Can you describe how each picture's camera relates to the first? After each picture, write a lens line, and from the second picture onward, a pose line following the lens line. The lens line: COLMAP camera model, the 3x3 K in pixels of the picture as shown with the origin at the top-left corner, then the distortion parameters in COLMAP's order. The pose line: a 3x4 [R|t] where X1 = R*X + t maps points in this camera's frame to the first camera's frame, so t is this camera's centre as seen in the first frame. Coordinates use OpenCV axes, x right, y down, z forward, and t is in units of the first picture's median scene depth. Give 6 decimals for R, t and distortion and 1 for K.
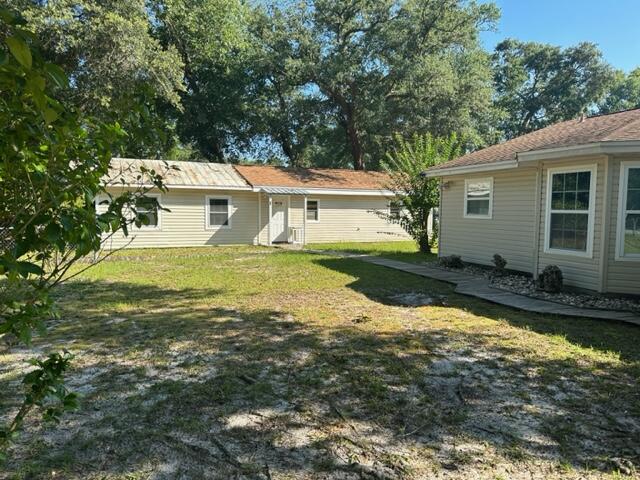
lens RADIAL K [[447.2, 0, 320.0], [0, 447.2, 240.0], [0, 0, 1]] dist [0.080650, -0.107551]
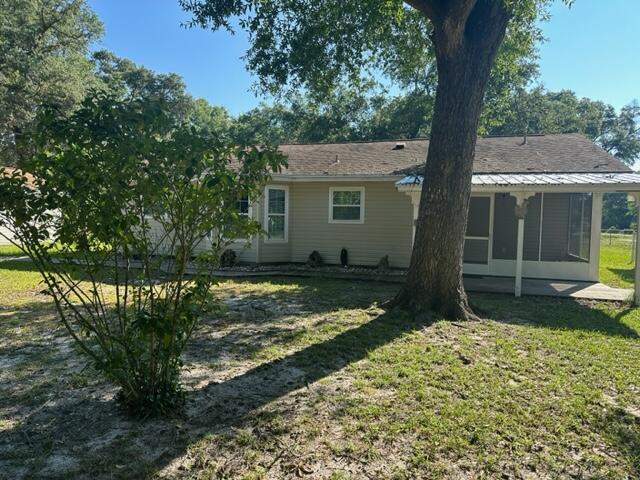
lens RADIAL K [[447.2, 0, 320.0], [0, 447.2, 240.0], [0, 0, 1]] dist [0.080650, -0.107551]
pose [[0.626132, -0.037759, 0.778802, -0.211014], [0.040004, 0.999067, 0.016276, 0.006071], [-0.778690, 0.020964, 0.627059, -0.086384]]
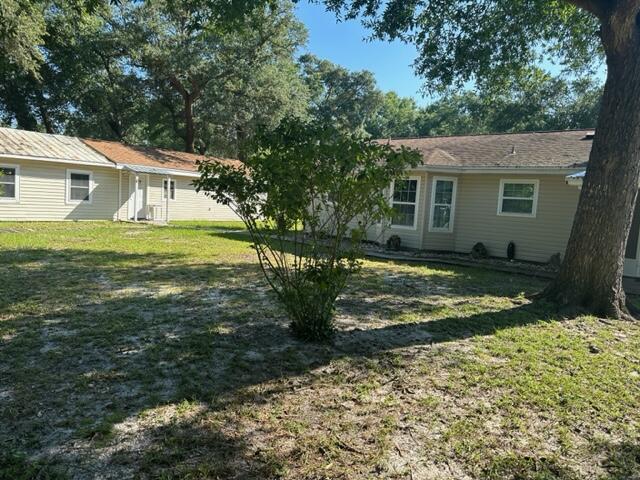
lens RADIAL K [[447.2, 0, 320.0], [0, 447.2, 240.0], [0, 0, 1]] dist [0.080650, -0.107551]
pose [[0.879609, 0.001793, 0.475694, -0.232794], [-0.020298, 0.999224, 0.033767, 0.011141], [-0.475264, -0.039357, 0.878962, -0.146173]]
